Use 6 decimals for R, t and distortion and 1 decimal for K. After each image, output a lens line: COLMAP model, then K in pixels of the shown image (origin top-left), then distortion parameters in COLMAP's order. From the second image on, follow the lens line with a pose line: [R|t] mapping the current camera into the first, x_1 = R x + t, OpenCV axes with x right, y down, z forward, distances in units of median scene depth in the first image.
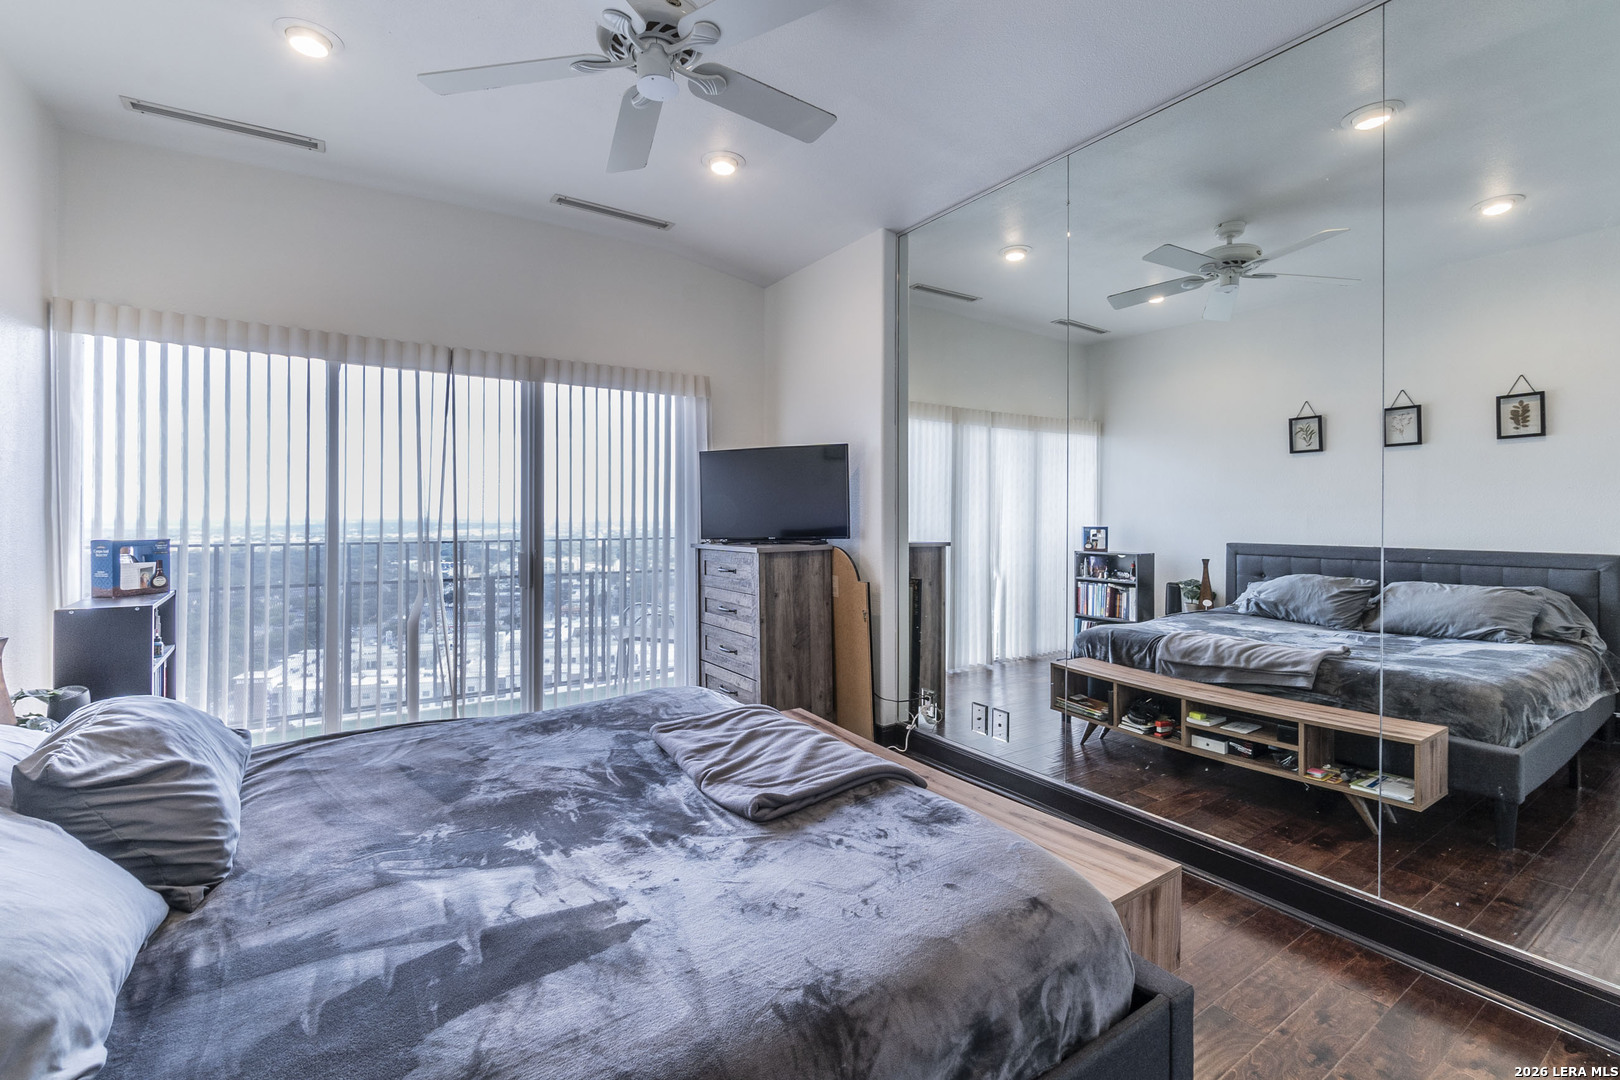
lens RADIAL K [[704.3, 0, 806.1], [0, 704.3, 509.7], [0, 0, 1]] dist [-0.001216, -0.000012]
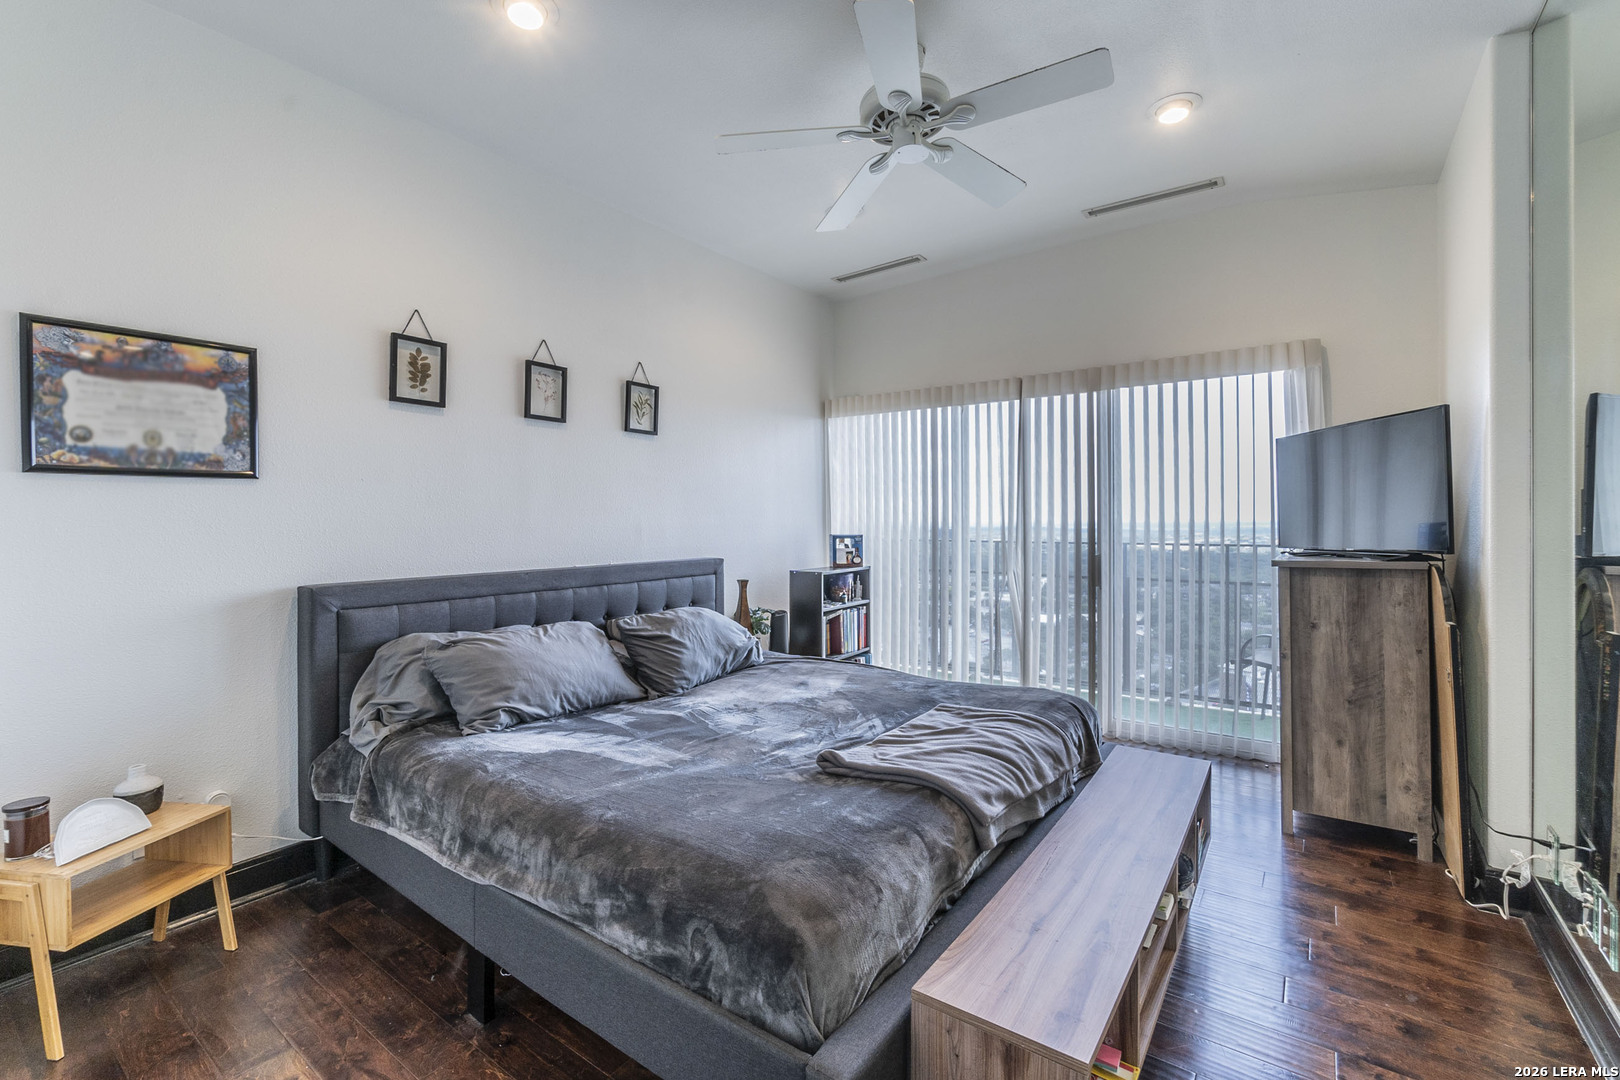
lens RADIAL K [[700.6, 0, 814.5], [0, 700.6, 521.1], [0, 0, 1]] dist [-0.000920, -0.000092]
pose [[0.365775, -0.003493, -0.930697, 0.564122], [0.006741, 0.999977, -0.001104, 0.011291], [0.930679, -0.005870, 0.365790, 0.305977]]
